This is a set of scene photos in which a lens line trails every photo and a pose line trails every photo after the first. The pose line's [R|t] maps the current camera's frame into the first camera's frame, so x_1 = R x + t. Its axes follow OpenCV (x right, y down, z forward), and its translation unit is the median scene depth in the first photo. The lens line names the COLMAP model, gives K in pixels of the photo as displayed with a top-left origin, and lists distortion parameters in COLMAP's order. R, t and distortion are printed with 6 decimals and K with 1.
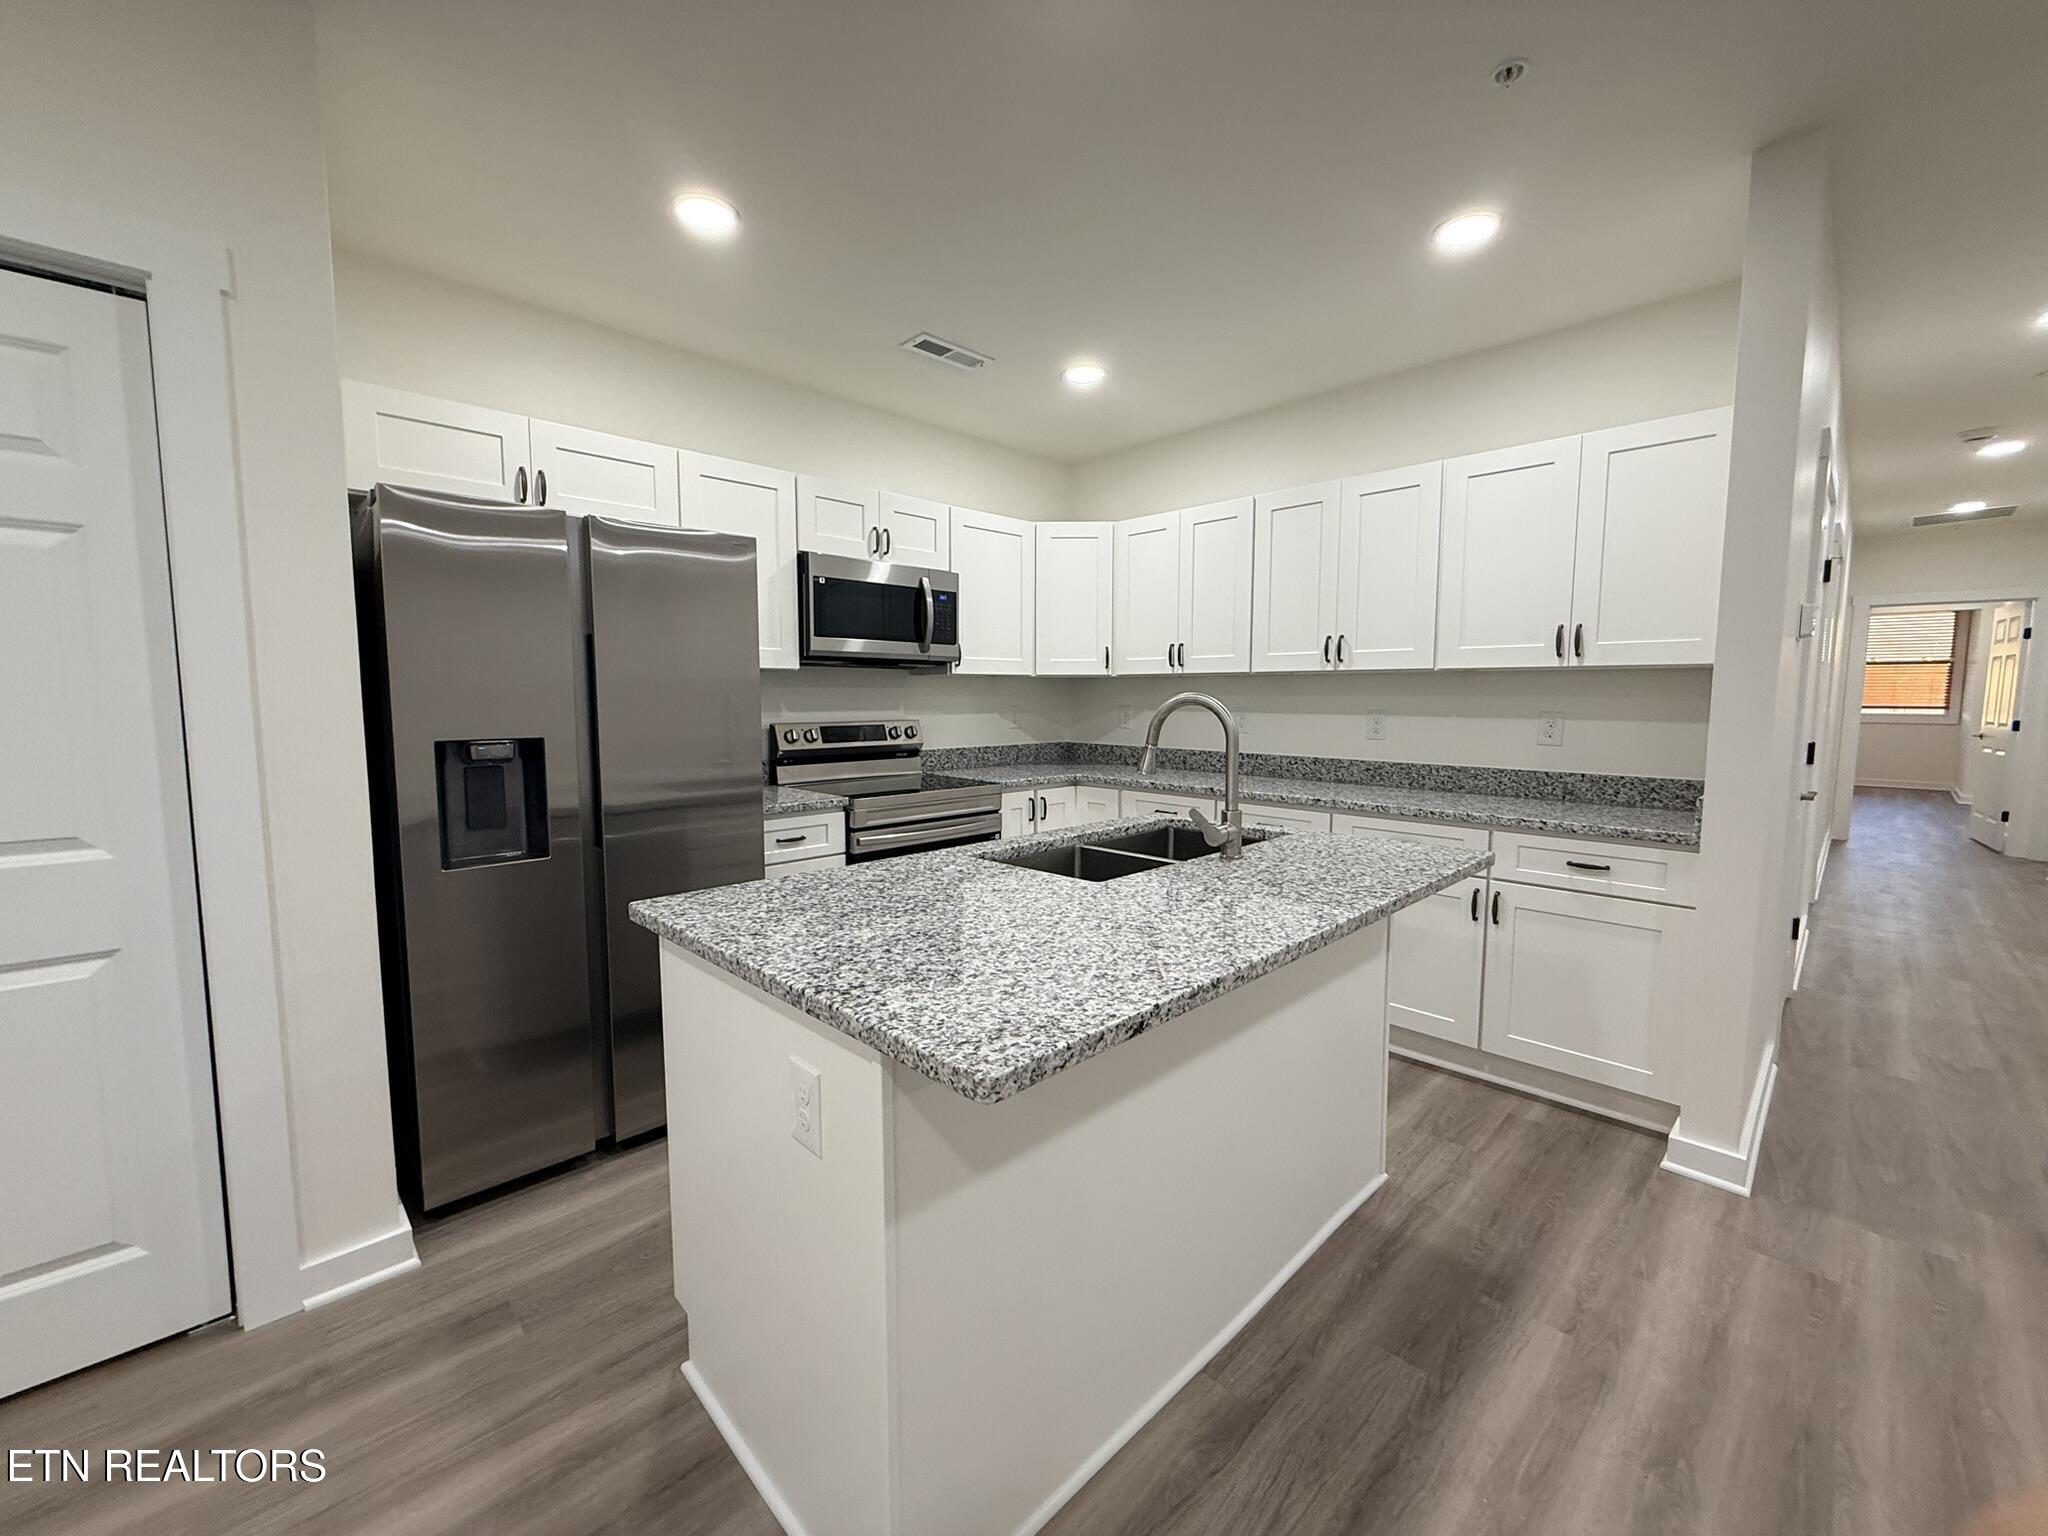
lens RADIAL K [[819.8, 0, 1025.9], [0, 819.8, 764.8], [0, 0, 1]] dist [-0.000183, -0.000104]
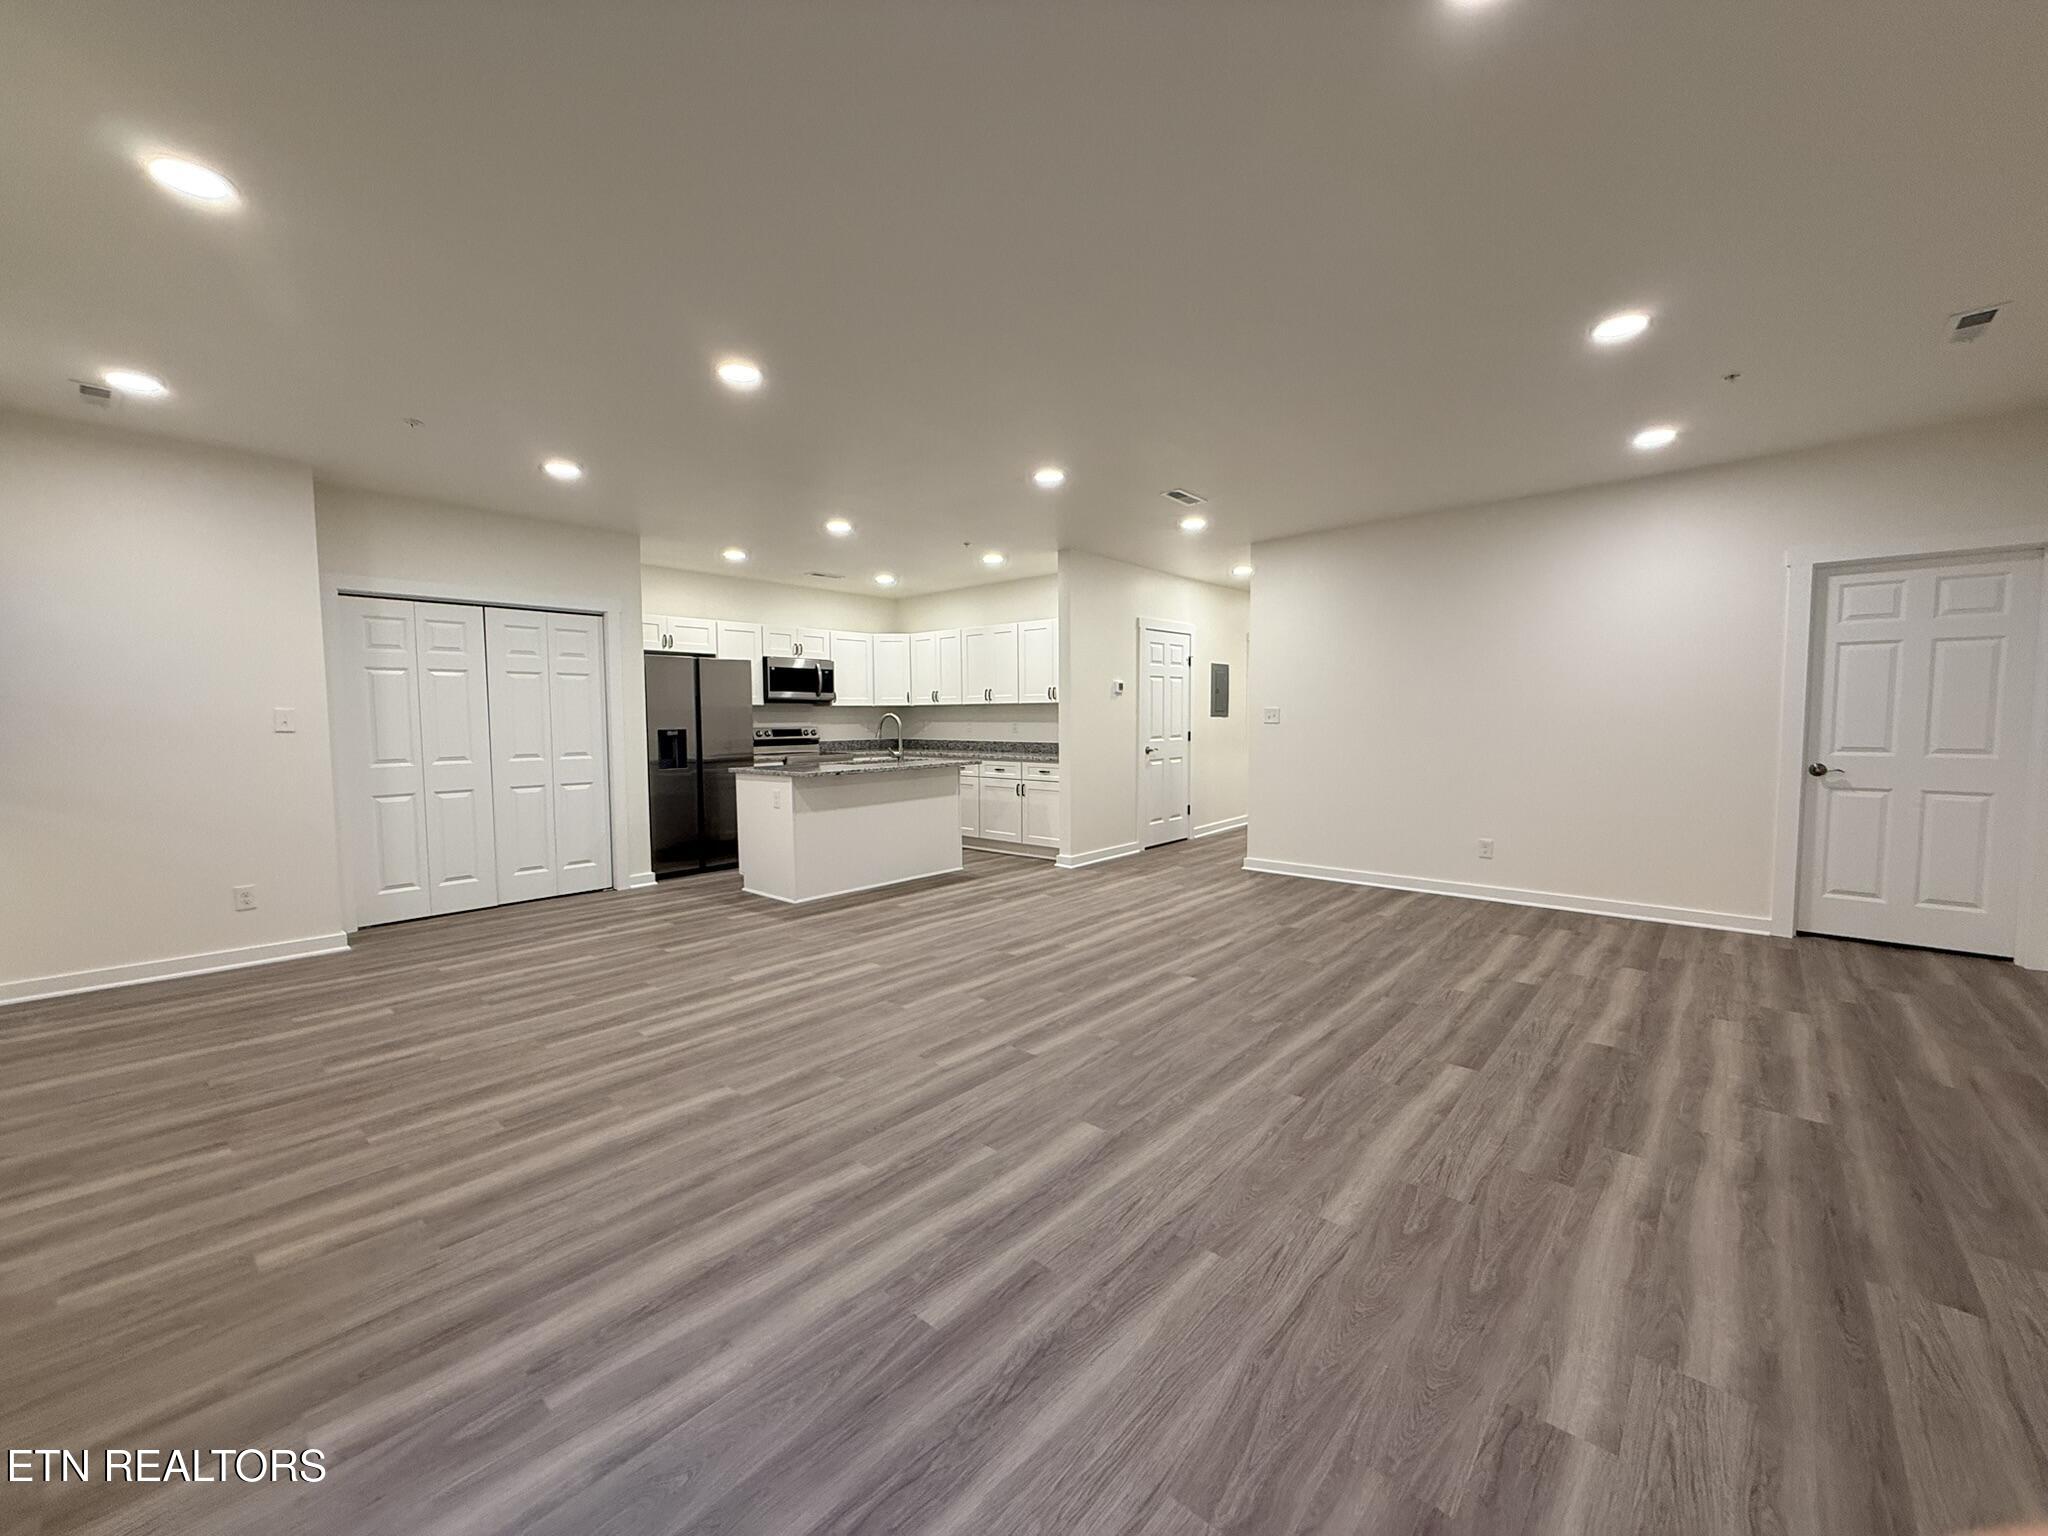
lens RADIAL K [[819.8, 0, 1019.6], [0, 819.8, 774.2], [0, 0, 1]] dist [-0.000183, -0.000104]
pose [[0.997807, -0.012872, 0.064923, 0.289758], [0.013761, 0.999817, -0.013273, 0.119153], [-0.064740, 0.014137, 0.997802, -1.338206]]
